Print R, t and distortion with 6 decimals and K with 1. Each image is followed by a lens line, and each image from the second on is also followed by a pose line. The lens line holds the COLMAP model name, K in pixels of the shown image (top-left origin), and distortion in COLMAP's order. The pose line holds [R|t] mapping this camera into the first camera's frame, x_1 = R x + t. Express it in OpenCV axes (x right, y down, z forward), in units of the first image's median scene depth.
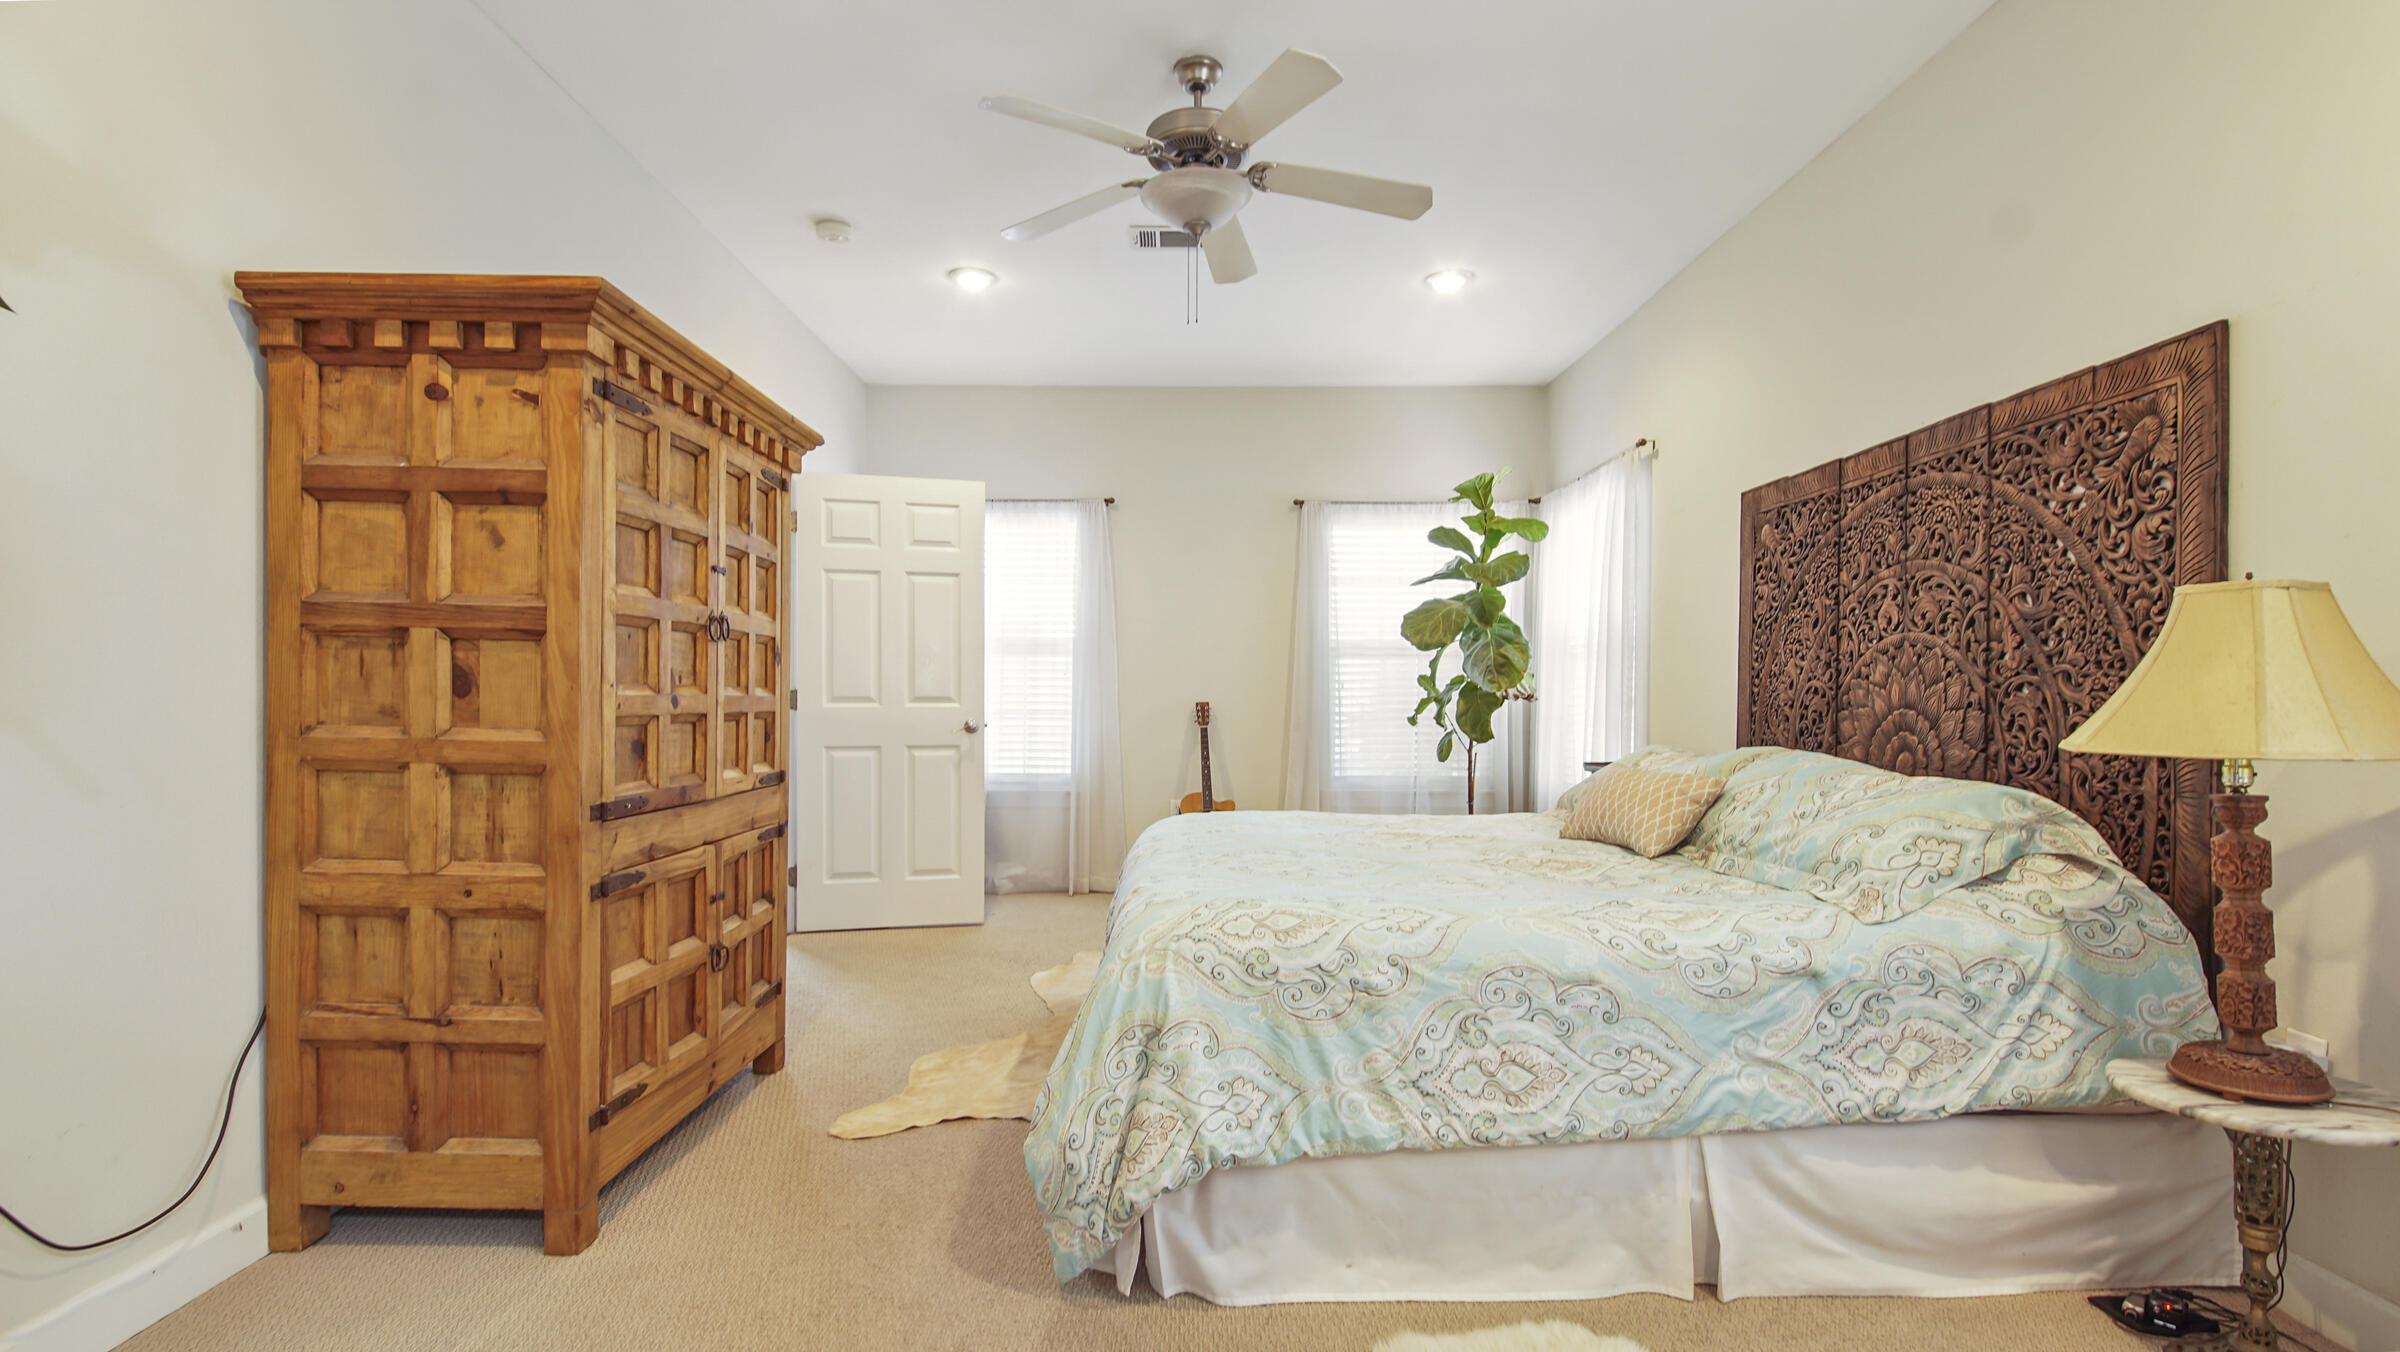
lens RADIAL K [[1140.1, 0, 1200.0], [0, 1140.1, 676.0], [0, 0, 1]] dist [0.000662, -0.000022]
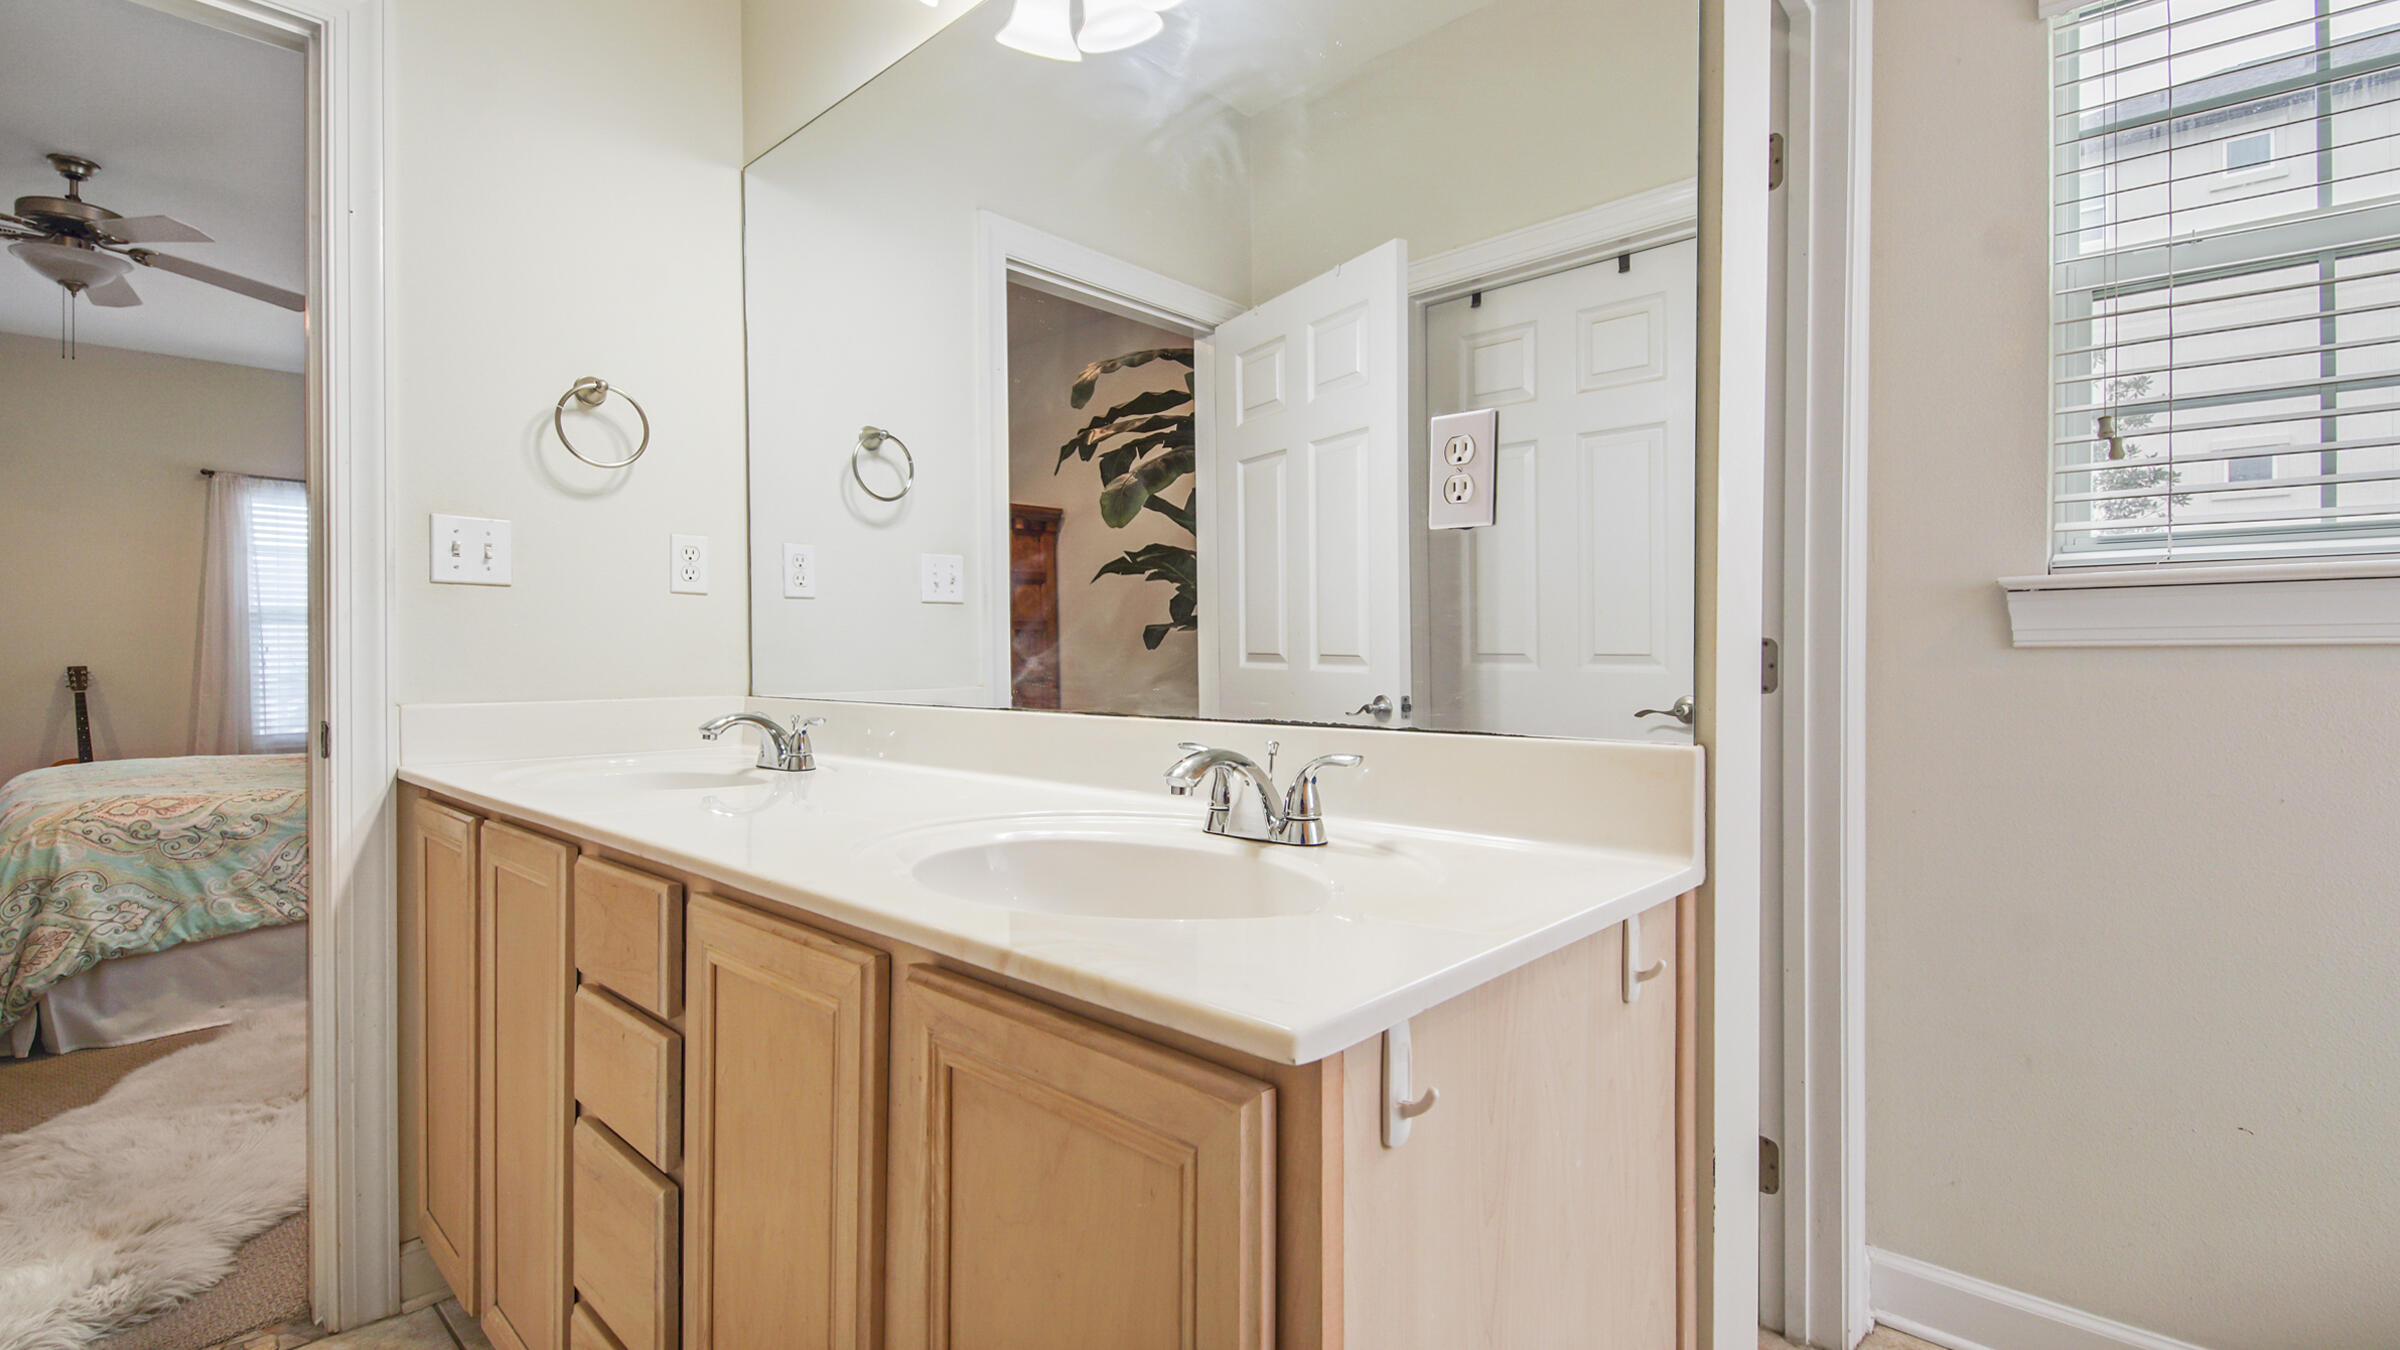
lens RADIAL K [[1066.7, 0, 1203.8], [0, 1066.7, 657.1], [0, 0, 1]] dist [0.015795, -0.010366]
pose [[0.684948, -0.011859, 0.728496, -0.020054], [-0.003791, 0.999796, 0.019840, -0.019895], [-0.728583, -0.016351, 0.684763, -1.080721]]
